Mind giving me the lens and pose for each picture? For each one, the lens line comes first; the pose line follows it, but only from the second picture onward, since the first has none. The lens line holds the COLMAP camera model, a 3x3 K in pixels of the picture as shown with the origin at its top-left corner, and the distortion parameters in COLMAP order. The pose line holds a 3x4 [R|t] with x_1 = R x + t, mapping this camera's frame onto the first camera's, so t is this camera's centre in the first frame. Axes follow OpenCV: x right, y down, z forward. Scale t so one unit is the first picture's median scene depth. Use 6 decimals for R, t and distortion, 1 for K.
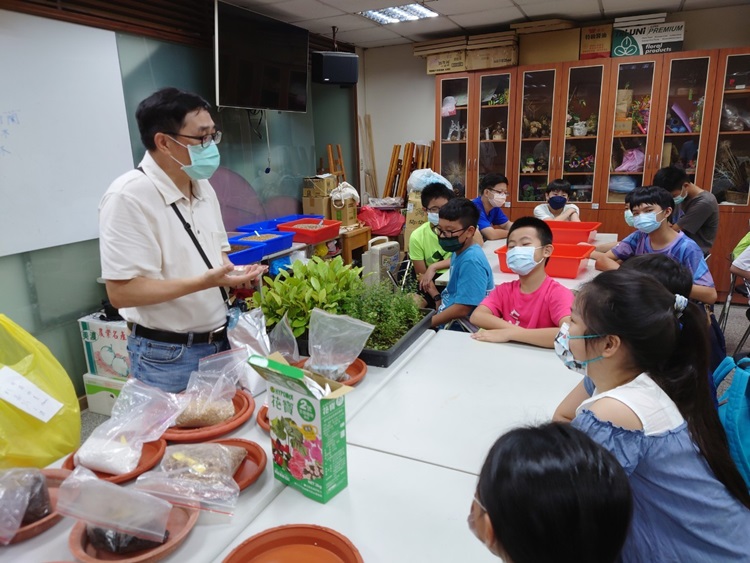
lens RADIAL K [[534.8, 0, 365.3], [0, 534.8, 284.8], [0, 0, 1]] dist [0.065872, -0.073575]
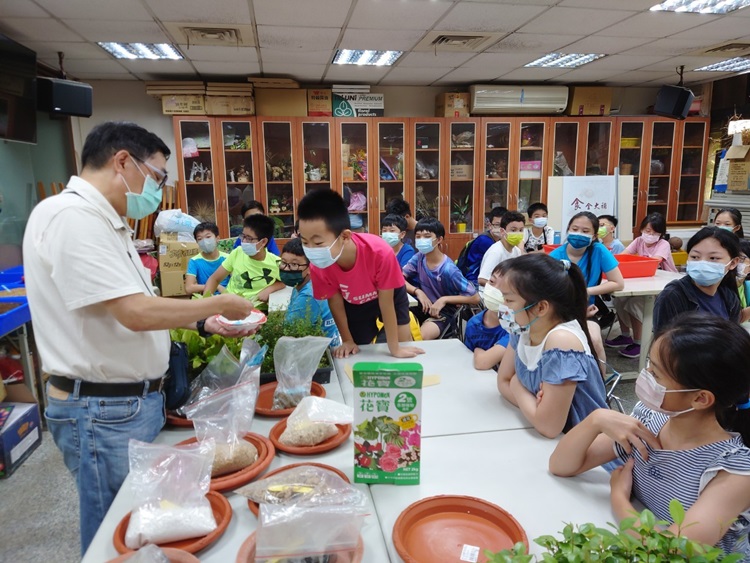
lens RADIAL K [[534.8, 0, 374.0], [0, 534.8, 284.1], [0, 0, 1]] dist [0.065872, -0.073575]
pose [[0.815965, -0.088270, 0.571323, -0.177796], [0.135614, 0.989924, -0.040741, 0.005815], [-0.561970, 0.110722, 0.819714, 0.020093]]
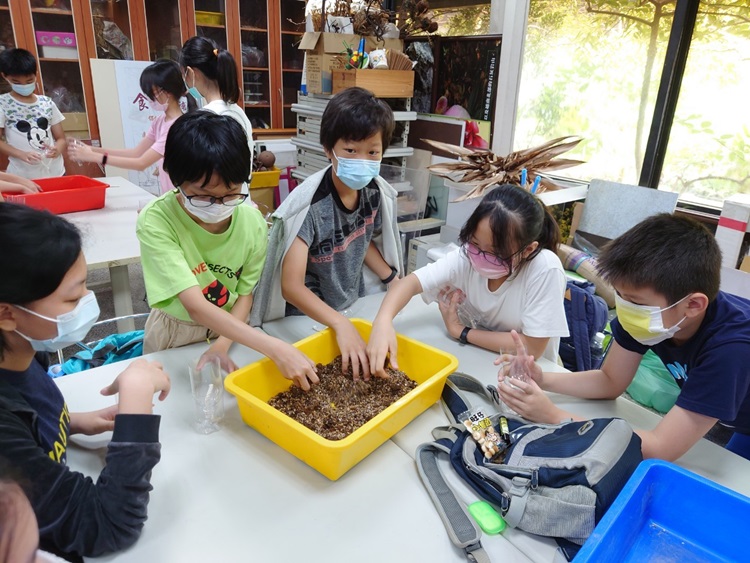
lens RADIAL K [[534.8, 0, 368.8], [0, 534.8, 281.4], [0, 0, 1]] dist [0.065872, -0.073575]
pose [[0.464688, -0.273374, 0.842218, 0.270048], [0.168084, 0.961088, 0.219219, -0.011269], [-0.869375, 0.039695, 0.492556, -0.004536]]
